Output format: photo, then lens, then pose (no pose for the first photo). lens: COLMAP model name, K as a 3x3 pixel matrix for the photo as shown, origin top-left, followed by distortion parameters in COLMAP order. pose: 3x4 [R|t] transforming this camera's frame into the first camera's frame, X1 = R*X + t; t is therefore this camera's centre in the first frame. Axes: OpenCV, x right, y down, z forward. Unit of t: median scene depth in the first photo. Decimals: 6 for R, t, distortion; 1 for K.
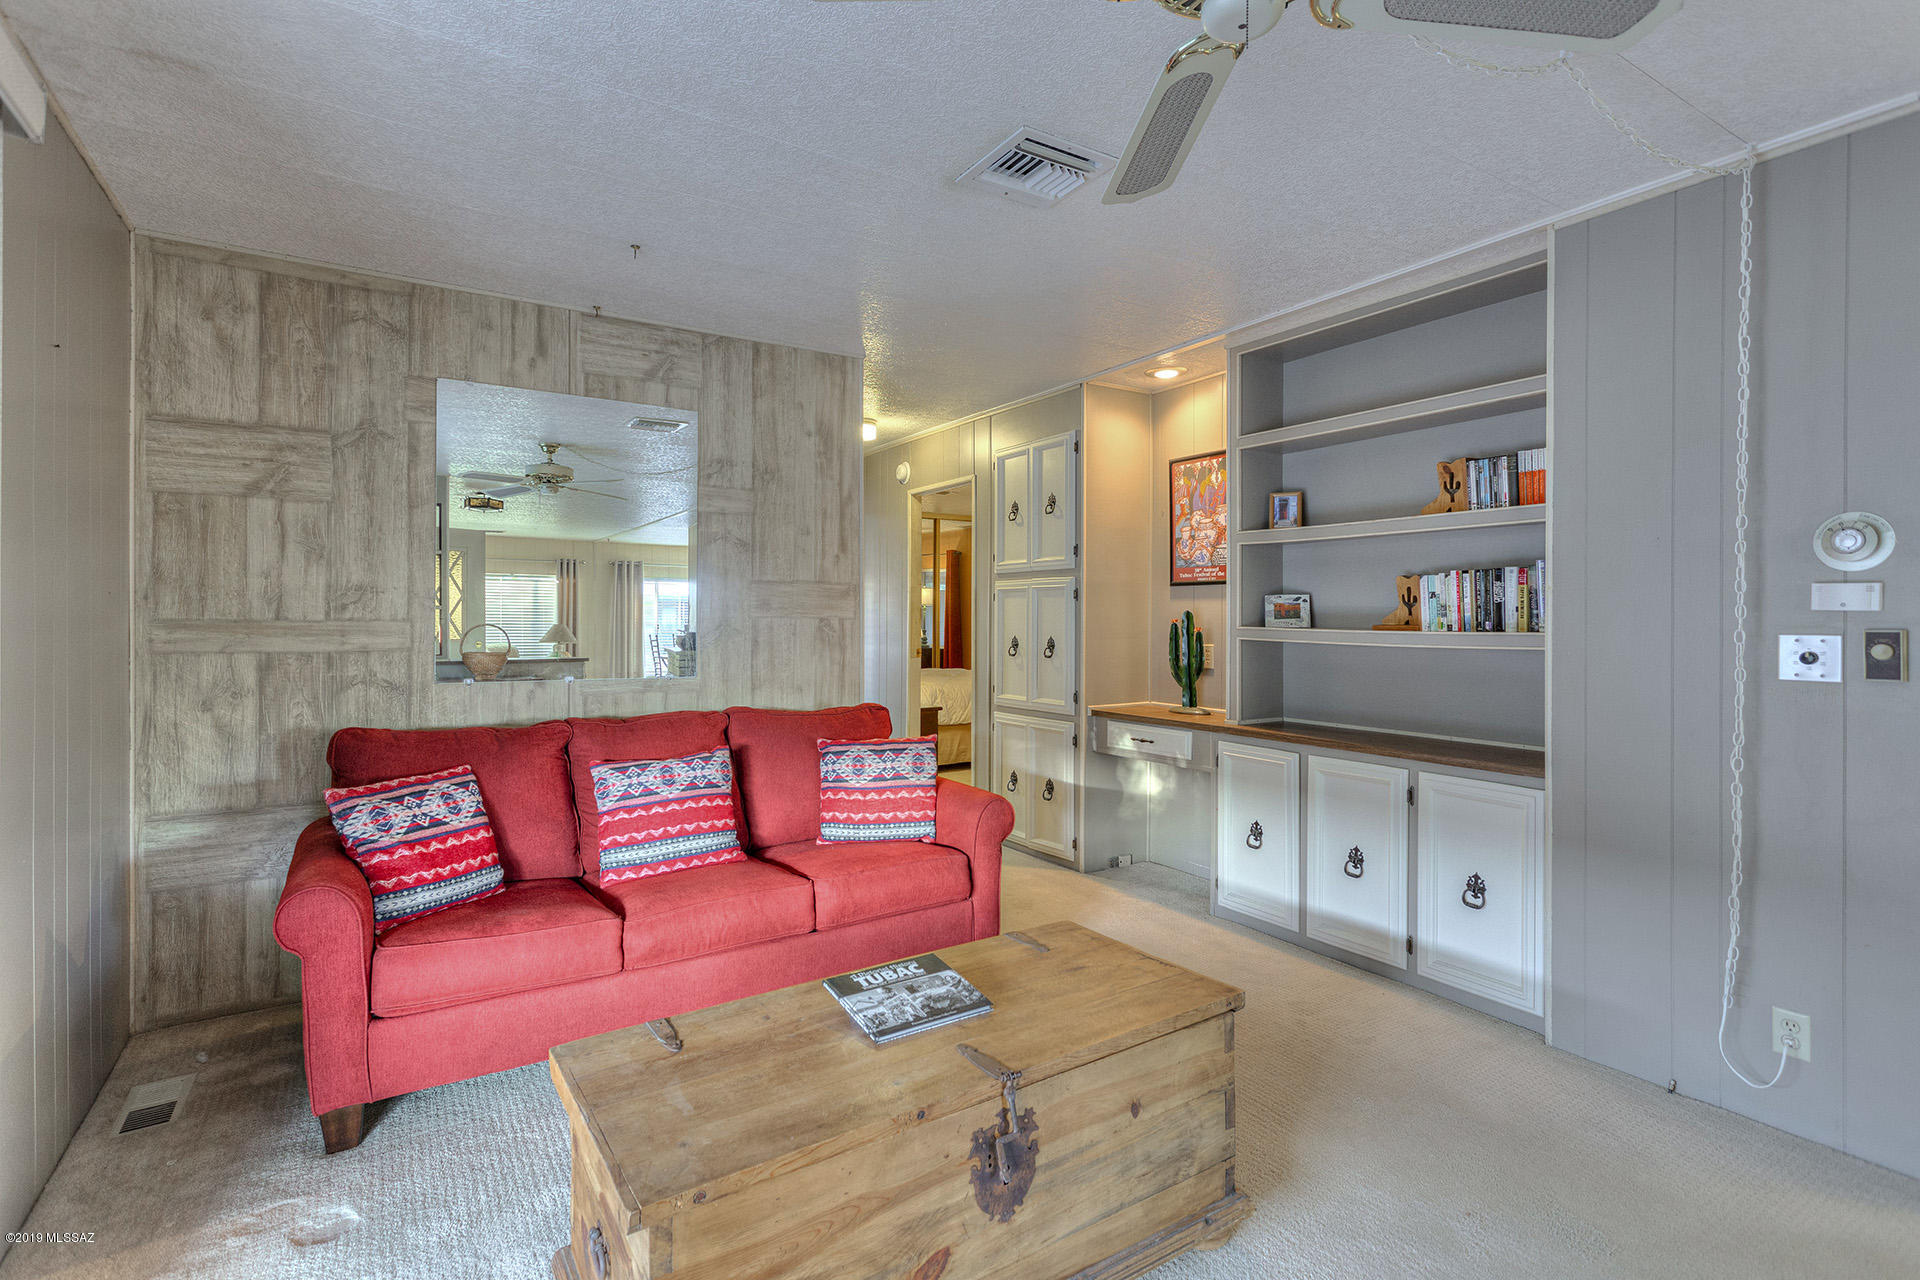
lens RADIAL K [[906.9, 0, 951.0], [0, 906.9, 623.0], [0, 0, 1]] dist [0.000325, 0.000444]
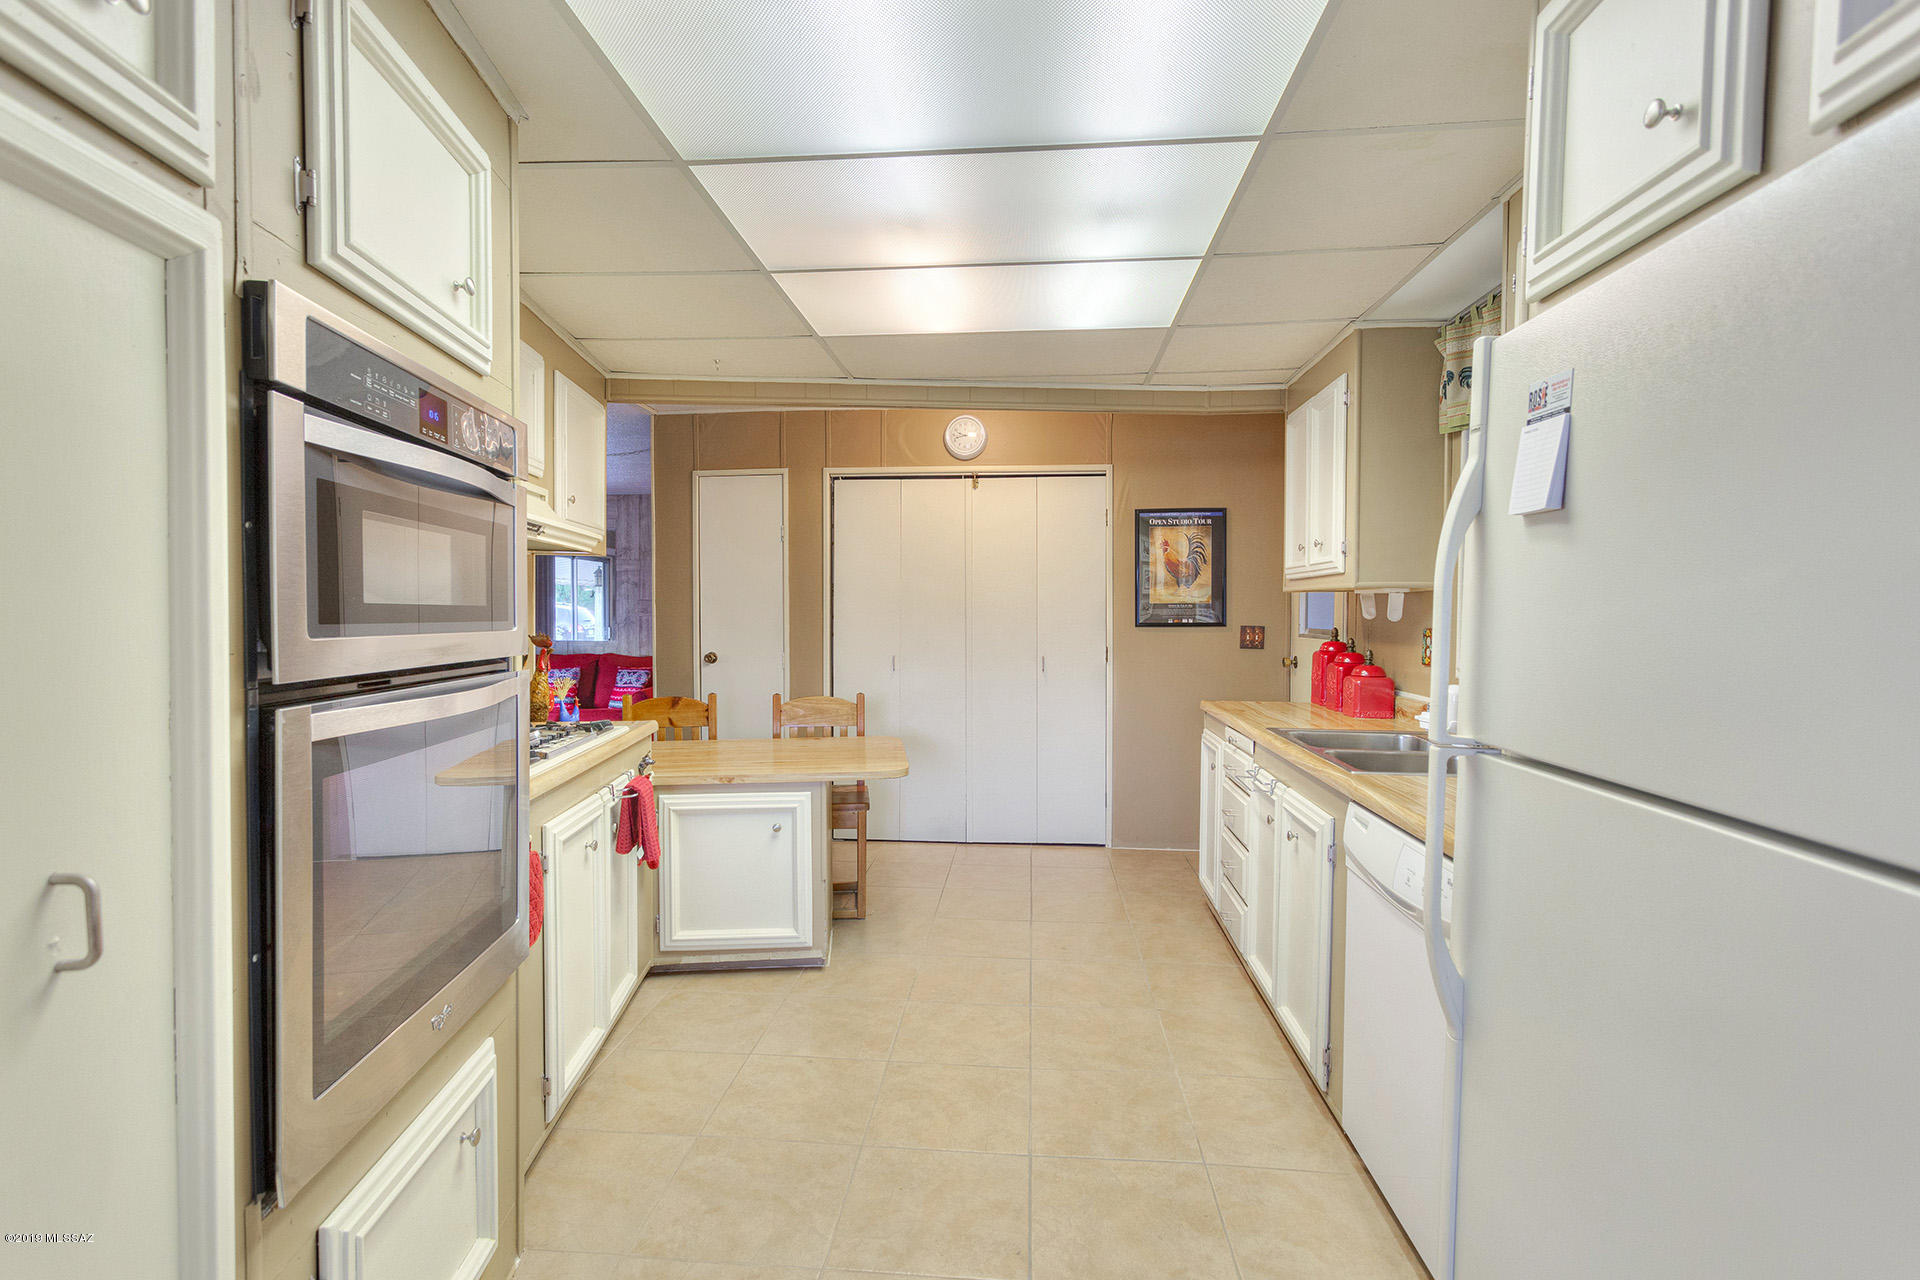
lens RADIAL K [[906.9, 0, 951.0], [0, 906.9, 623.0], [0, 0, 1]] dist [0.000325, 0.000444]
pose [[0.791546, 0.003579, -0.611099, 2.220033], [0.001119, 0.999973, 0.007306, -0.004966], [0.611108, -0.006467, 0.791520, -0.400465]]
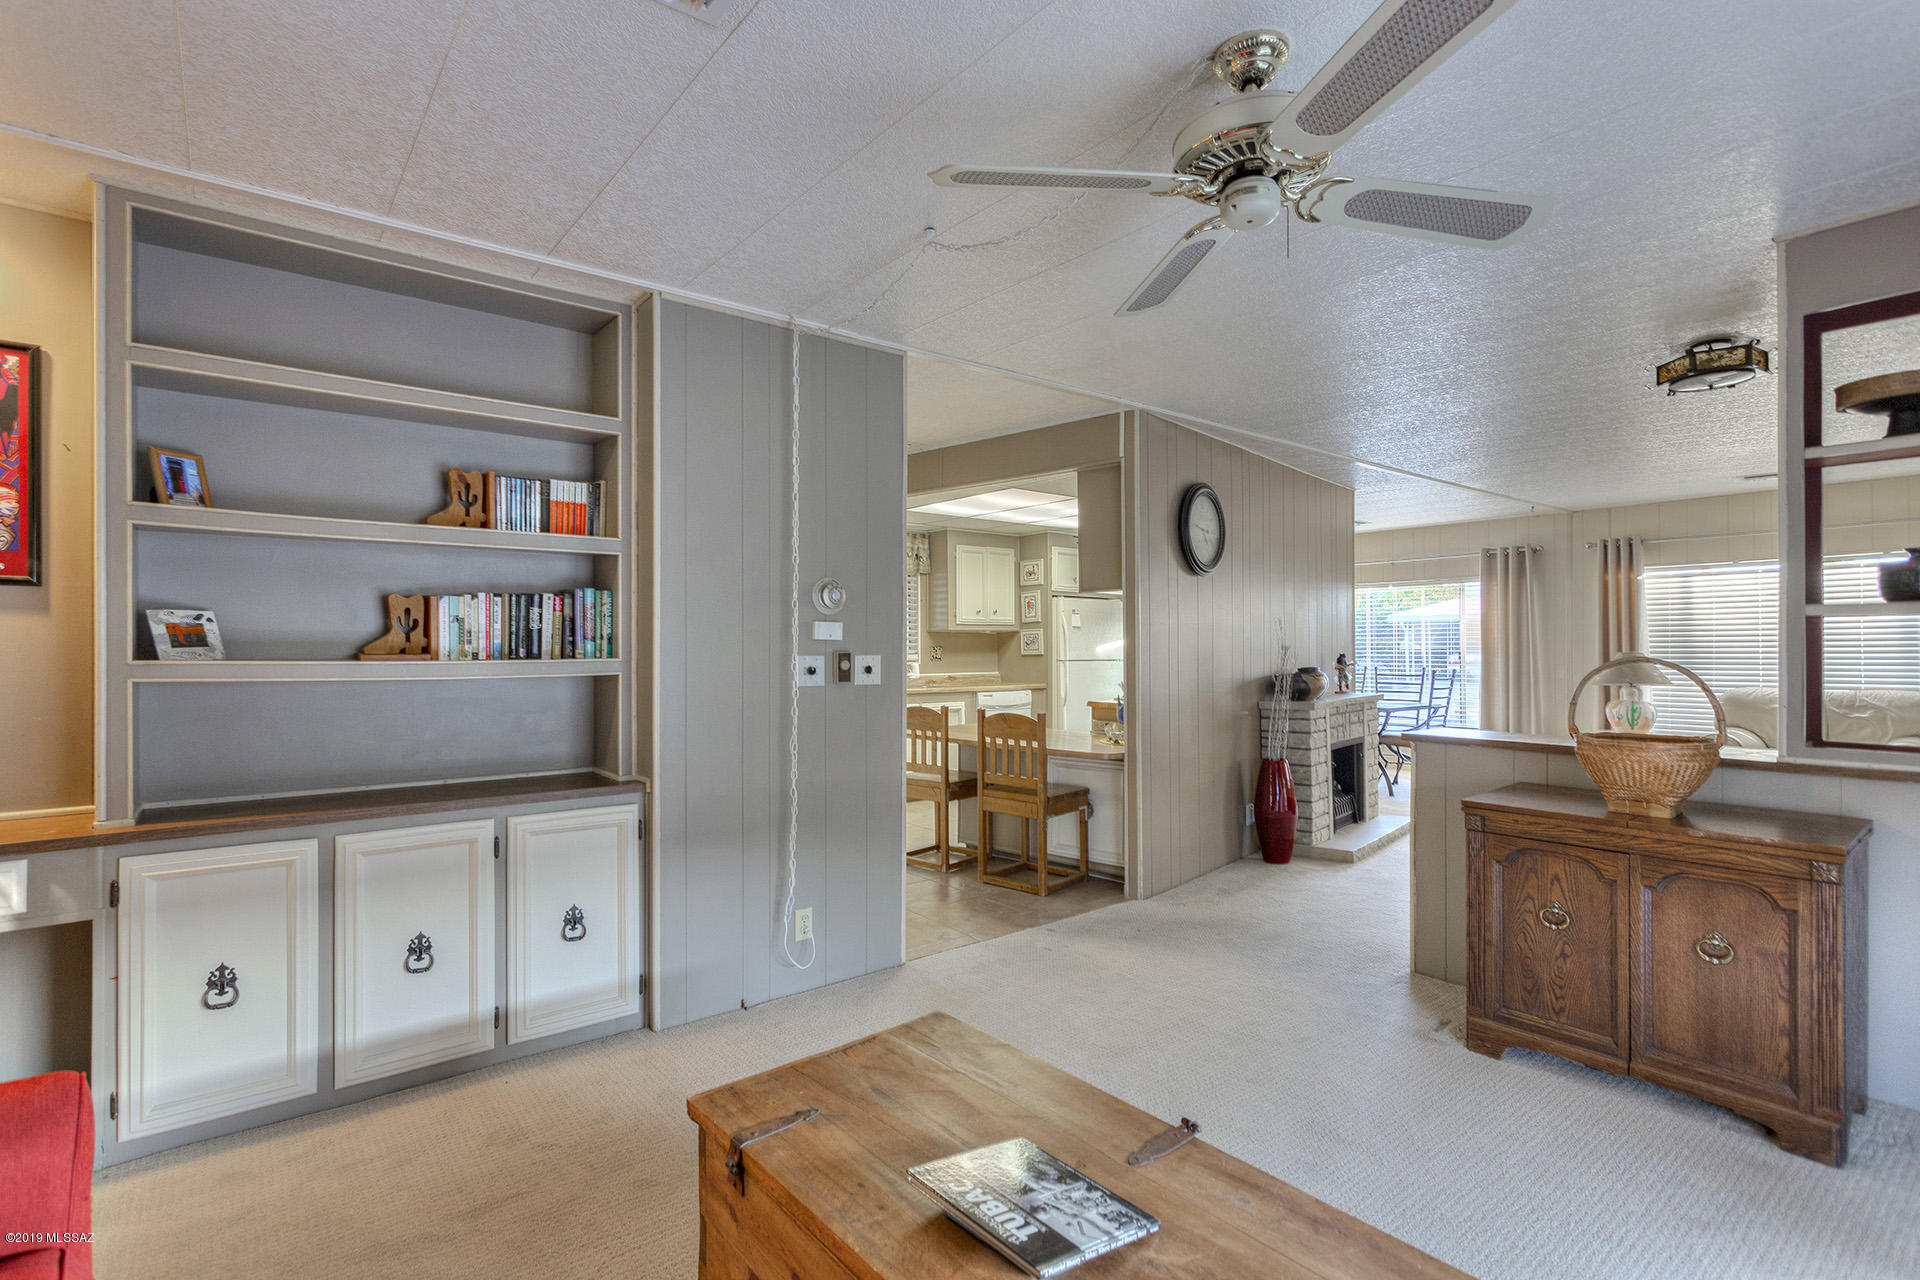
lens RADIAL K [[914.2, 0, 960.0], [0, 914.2, 640.0], [0, 0, 1]] dist [-0.000590, -0.000358]
pose [[-0.106357, -0.001343, 0.994327, -0.421308], [0.005168, 0.999985, 0.001904, -0.010034], [-0.994315, 0.005341, -0.106348, 0.646655]]
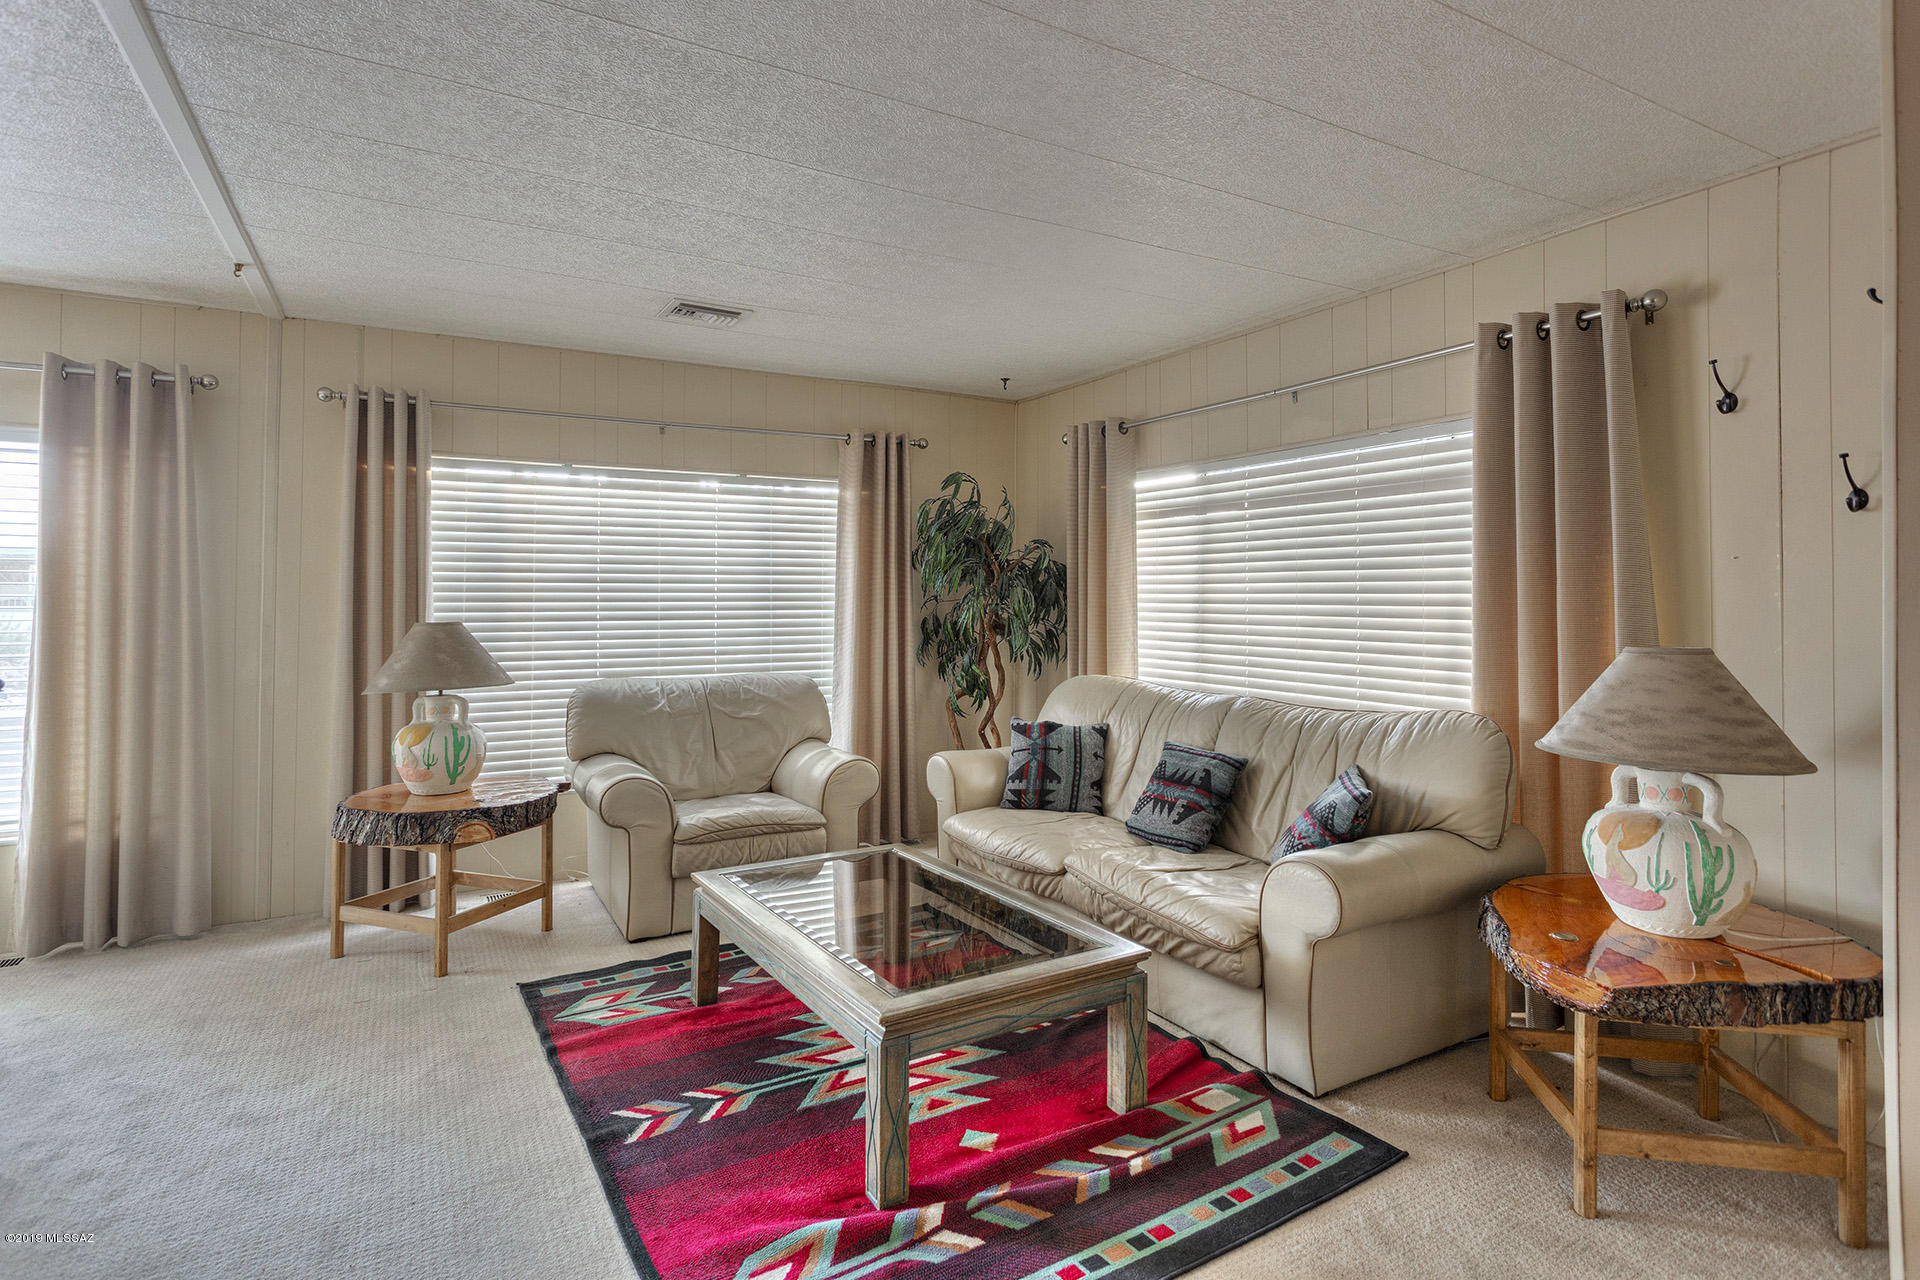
lens RADIAL K [[978.1, 0, 958.7], [0, 978.1, 583.4], [0, 0, 1]] dist [-0.012708, 0.000593]
pose [[-0.998545, -0.013675, 0.052165, 1.017729], [-0.014514, 0.999771, -0.015727, -0.004133], [-0.051938, -0.016461, -0.998515, -0.130043]]
